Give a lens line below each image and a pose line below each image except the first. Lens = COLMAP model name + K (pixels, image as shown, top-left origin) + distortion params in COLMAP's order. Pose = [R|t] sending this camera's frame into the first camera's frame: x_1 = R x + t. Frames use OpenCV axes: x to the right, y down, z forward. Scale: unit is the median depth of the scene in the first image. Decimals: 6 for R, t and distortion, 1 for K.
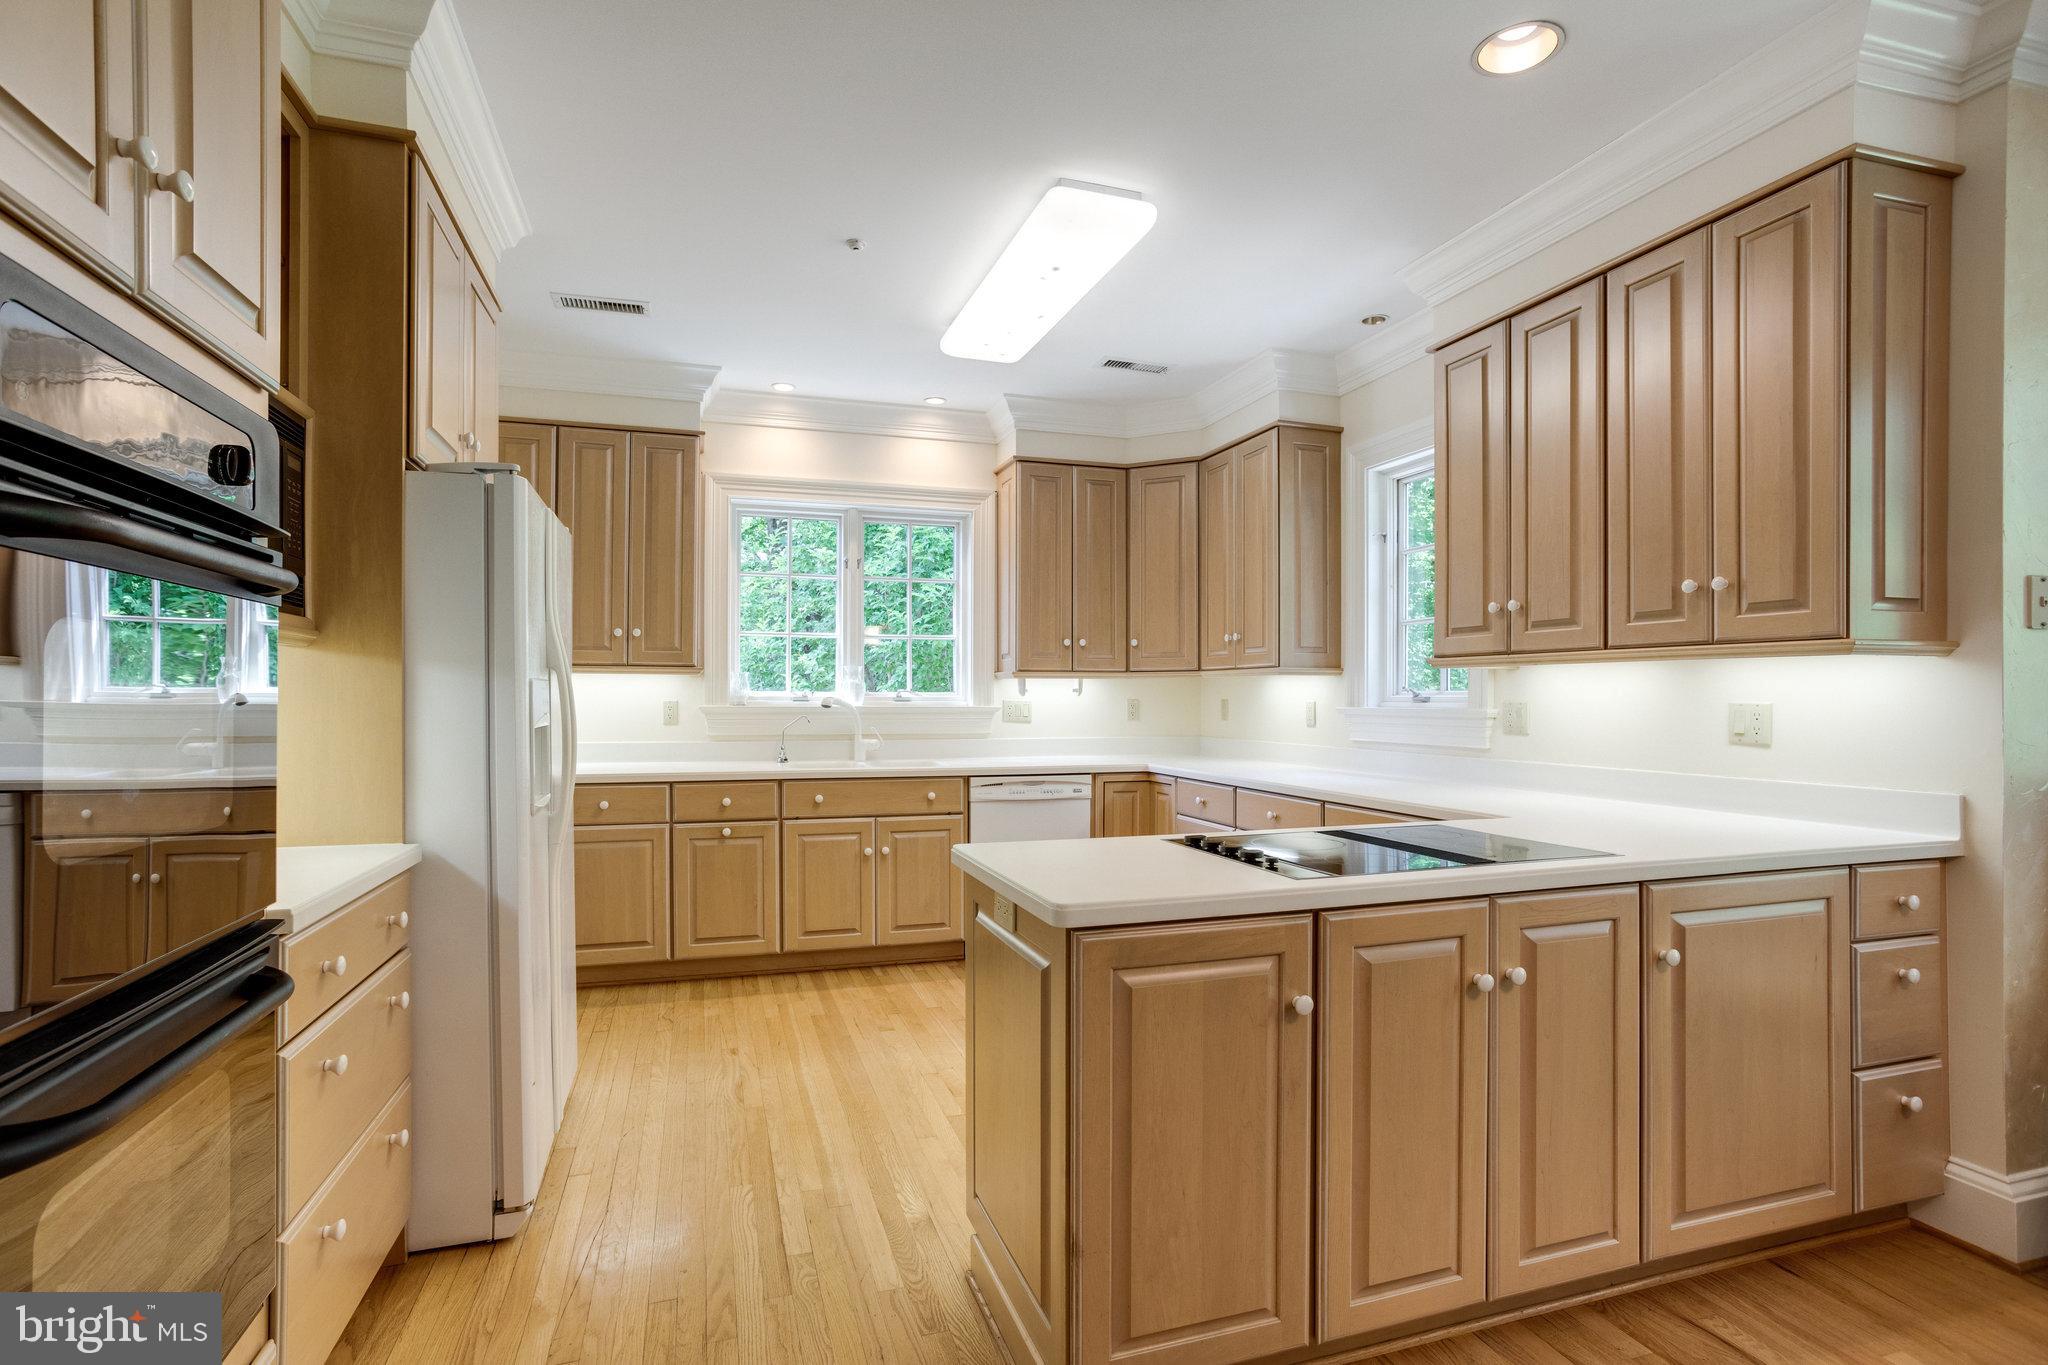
lens RADIAL K [[980.6, 0, 1020.2], [0, 980.6, 692.3], [0, 0, 1]] dist [-0.030578, 0.018919]
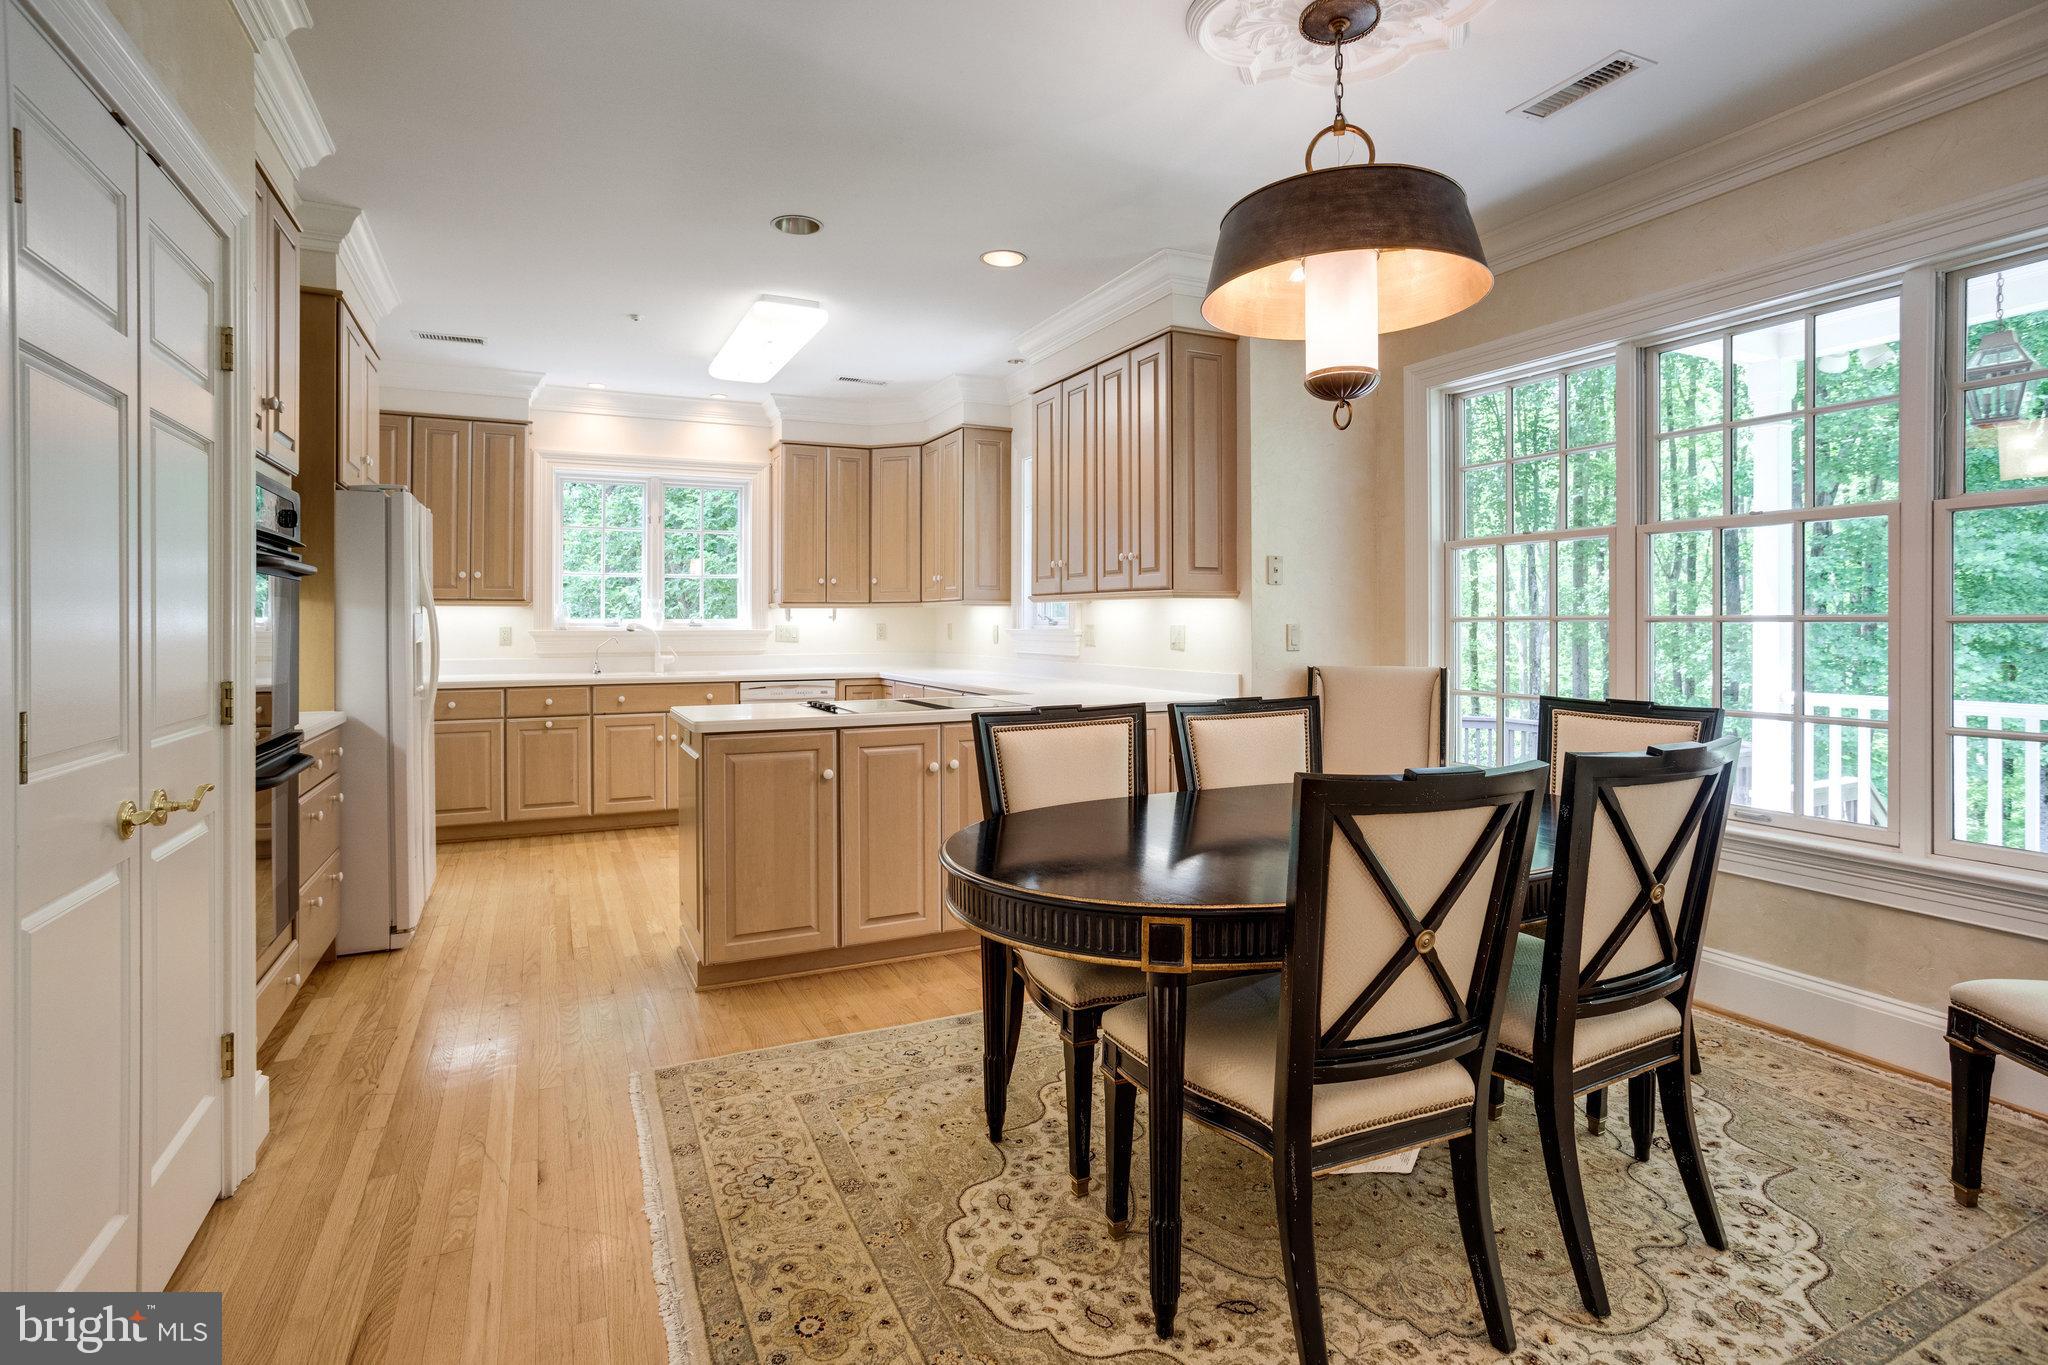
lens RADIAL K [[980.6, 0, 1014.0], [0, 980.6, 608.3], [0, 0, 1]] dist [-0.030578, 0.018919]
pose [[0.990952, -0.002848, 0.134183, 0.149086], [0.003996, 0.999958, -0.008289, -0.002384], [-0.134154, 0.008750, 0.990922, -0.400449]]
